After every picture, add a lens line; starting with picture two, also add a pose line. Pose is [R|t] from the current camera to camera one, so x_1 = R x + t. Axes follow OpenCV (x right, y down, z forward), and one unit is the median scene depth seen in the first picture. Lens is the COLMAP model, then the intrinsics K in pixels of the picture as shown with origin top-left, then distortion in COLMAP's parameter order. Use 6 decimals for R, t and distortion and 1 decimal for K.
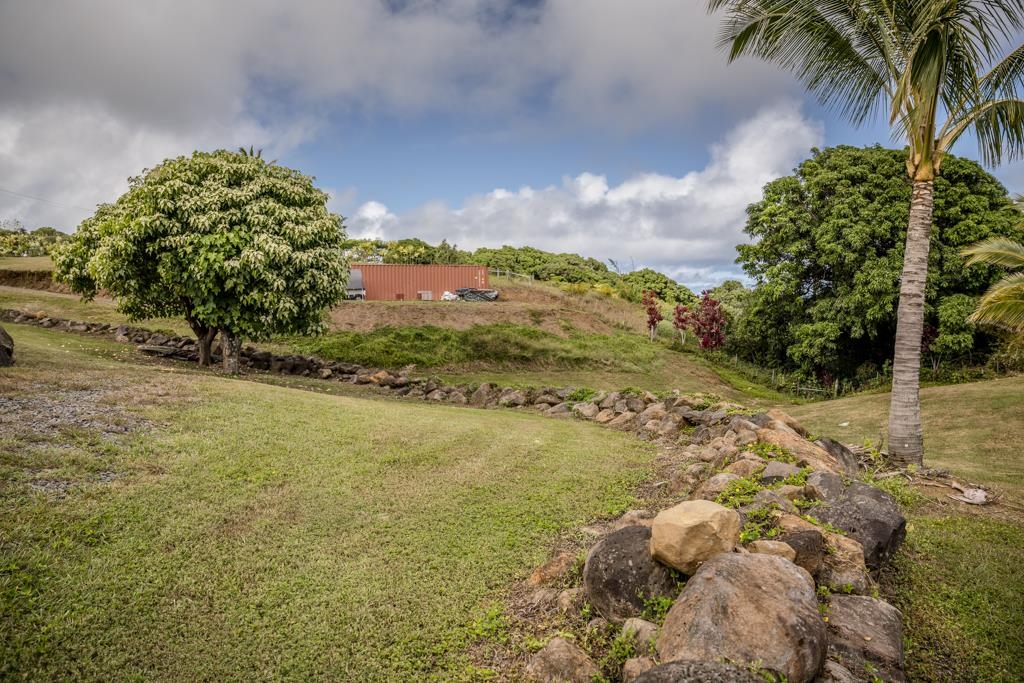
lens RADIAL K [[697.1, 0, 511.0], [0, 697.1, 332.2], [0, 0, 1]] dist [-0.164707, 0.101107]
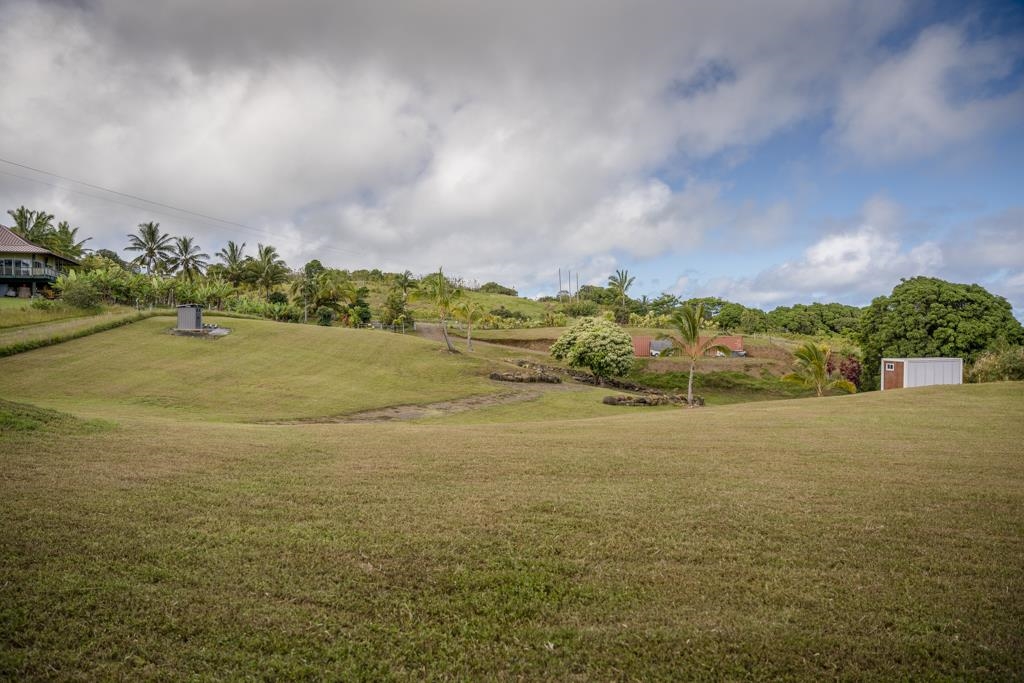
lens RADIAL K [[697.1, 0, 511.0], [0, 697.1, 332.2], [0, 0, 1]] dist [-0.164707, 0.101107]
pose [[0.850219, 0.004514, -0.526409, 0.729905], [-0.023777, 0.999272, -0.029836, -0.072514], [0.525891, 0.037884, 0.849708, -1.575692]]
